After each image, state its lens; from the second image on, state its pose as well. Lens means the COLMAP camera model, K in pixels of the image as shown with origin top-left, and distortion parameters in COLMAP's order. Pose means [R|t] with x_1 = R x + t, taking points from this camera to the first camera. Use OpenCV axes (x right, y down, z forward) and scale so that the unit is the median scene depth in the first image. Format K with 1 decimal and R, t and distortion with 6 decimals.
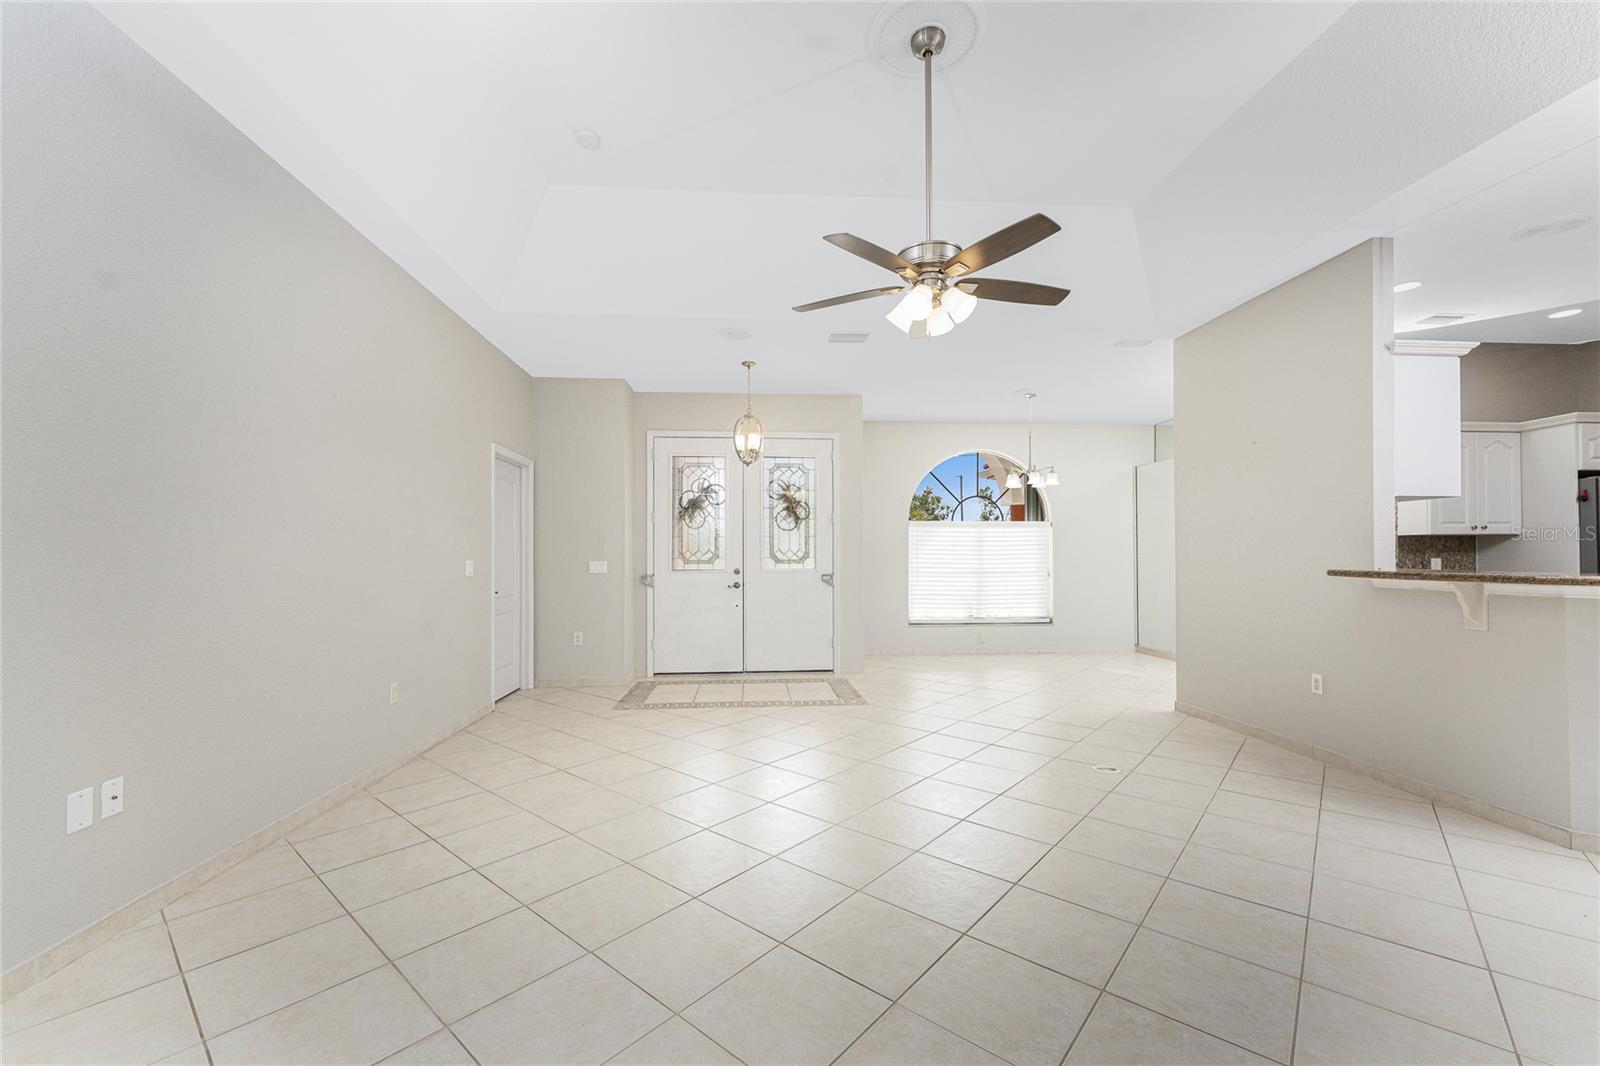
lens RADIAL K [[662.4, 0, 795.1], [0, 662.4, 554.6], [0, 0, 1]] dist [0.000988, 0.000116]
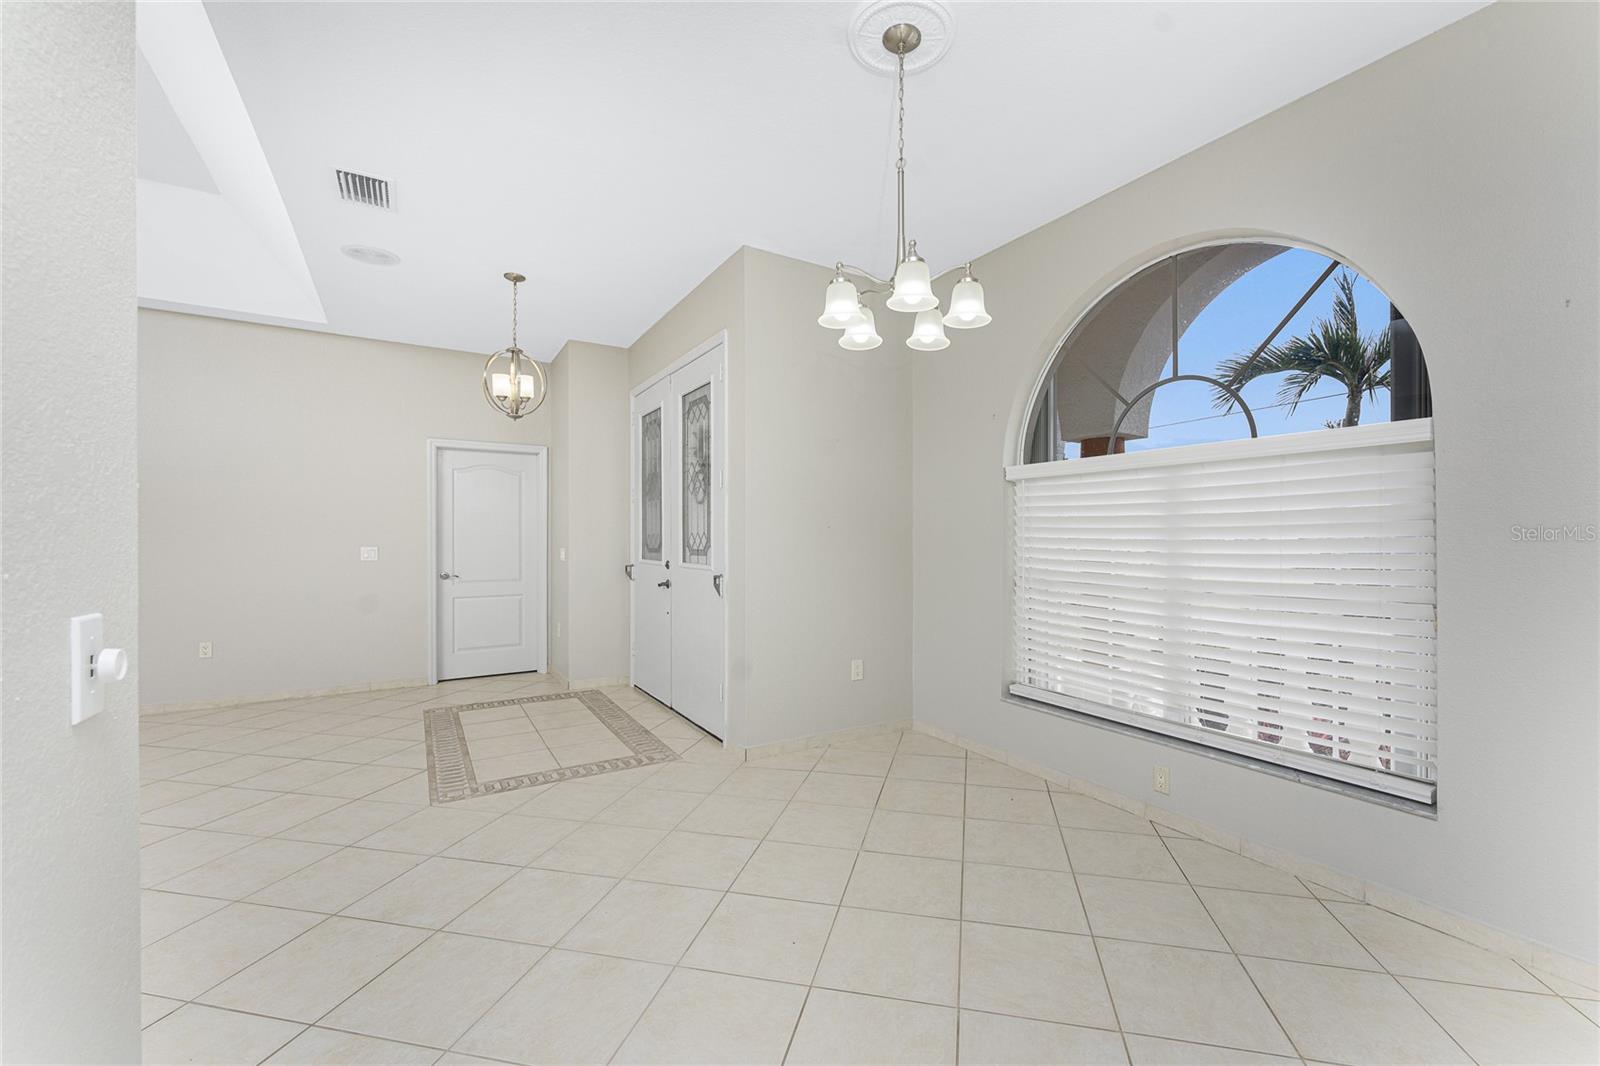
lens RADIAL K [[649.1, 0, 800.8], [0, 649.1, 536.1], [0, 0, 1]] dist [0.001557, 0.000190]
pose [[0.464678, 0.001647, -0.885478, 0.591648], [0.006974, 0.999960, 0.005519, -0.008154], [0.885452, -0.008740, 0.464648, 0.800160]]
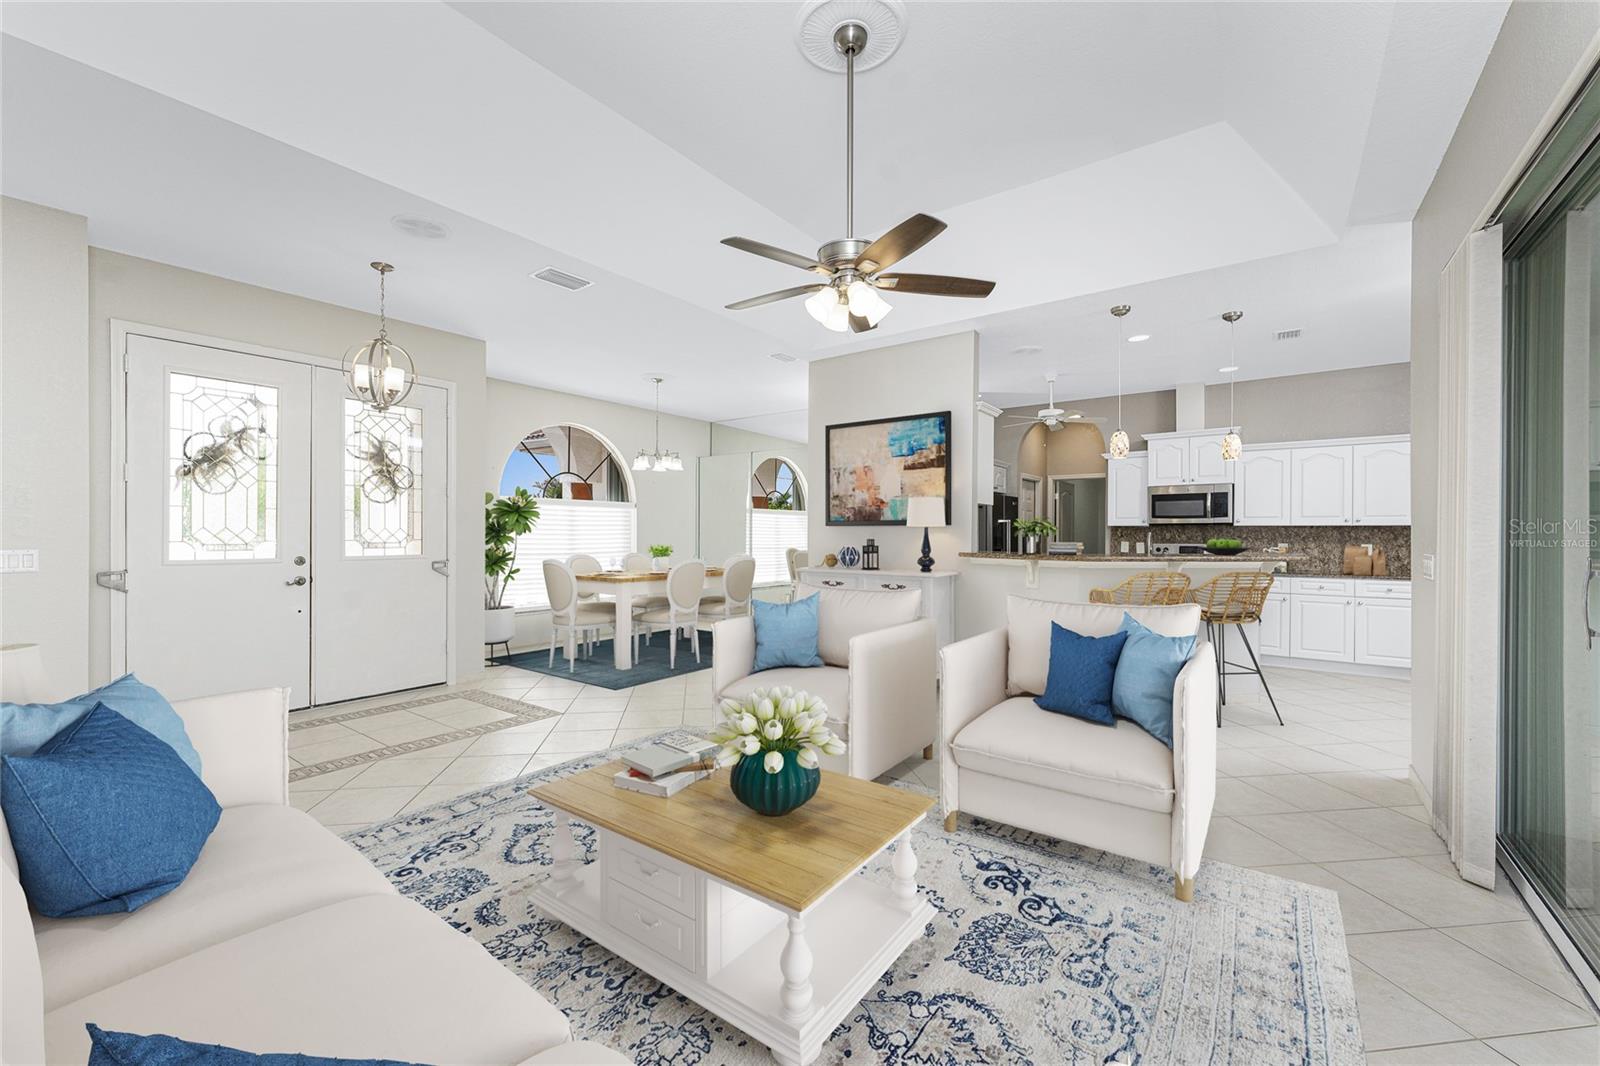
lens RADIAL K [[649.1, 0, 800.8], [0, 649.1, 536.1], [0, 0, 1]] dist [0.001557, 0.000190]
pose [[0.649676, 0.001199, 0.760211, -0.259157], [-0.010941, 0.999910, 0.007774, -0.010499], [-0.760133, -0.013368, 0.649630, 0.177457]]
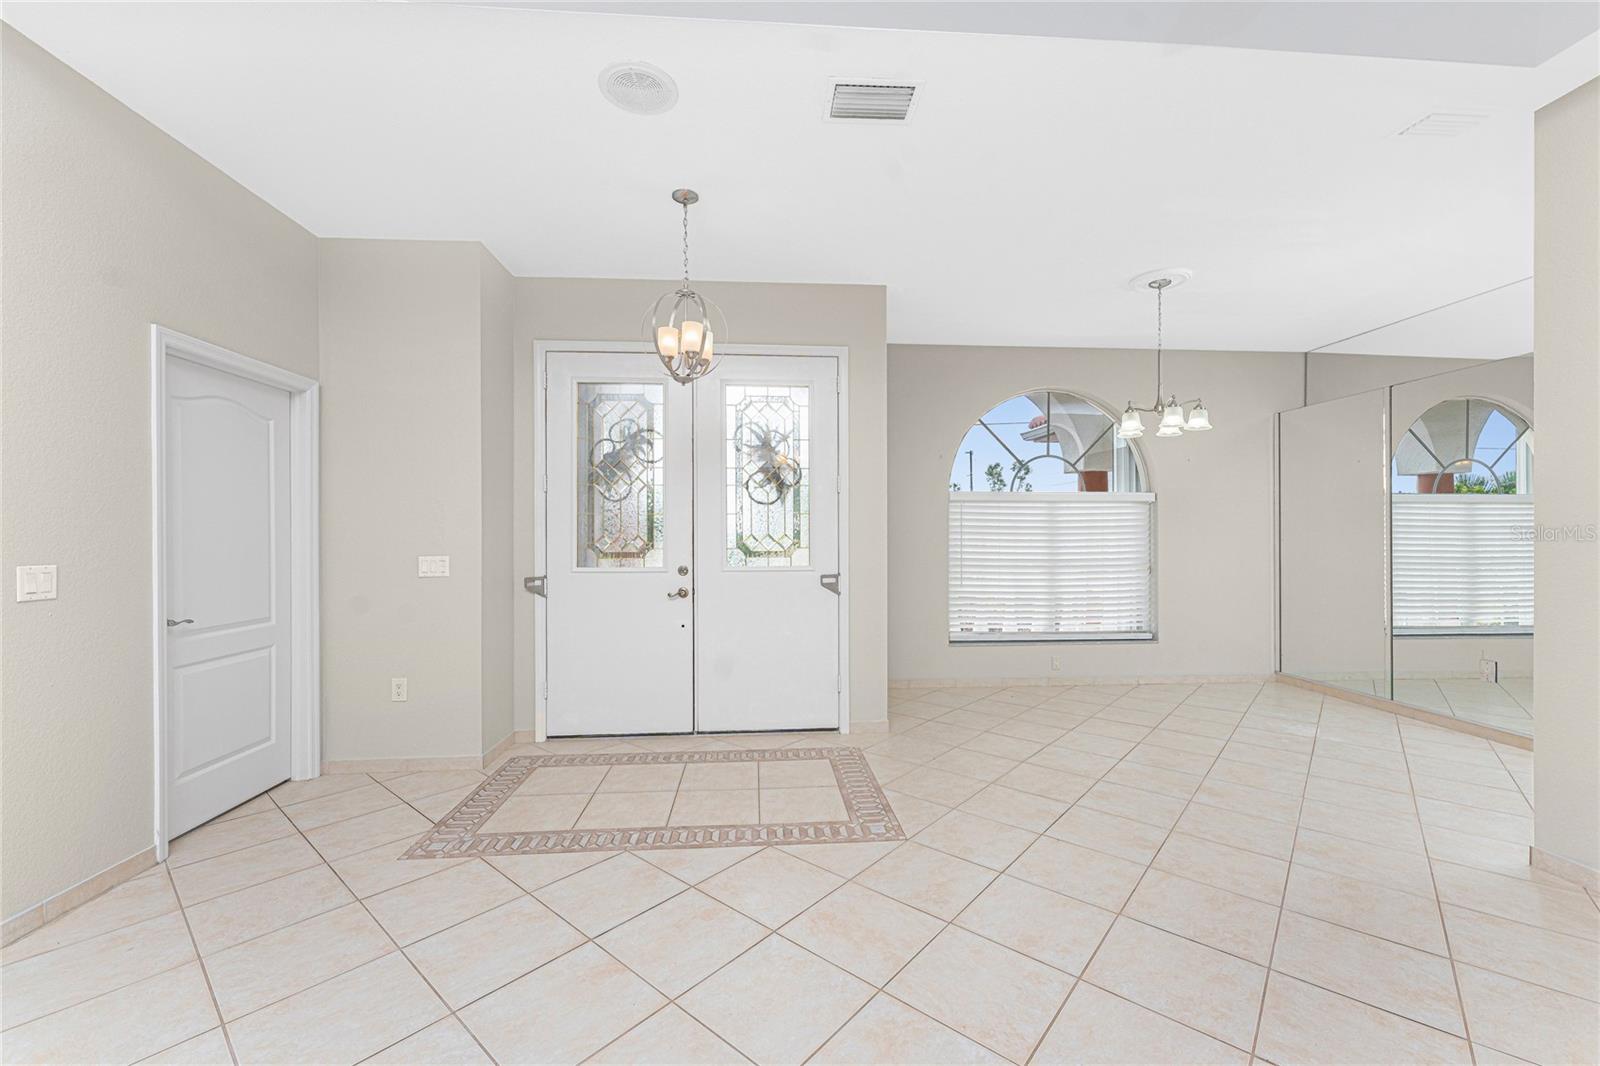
lens RADIAL K [[659.8, 0, 799.3], [0, 659.8, 538.1], [0, 0, 1]] dist [0.000468, -0.000015]
pose [[0.999999, 0.001028, 0.001346, 0.019723], [-0.001040, 0.999958, 0.009097, -0.010421], [-0.001336, -0.009099, 0.999958, 0.384548]]
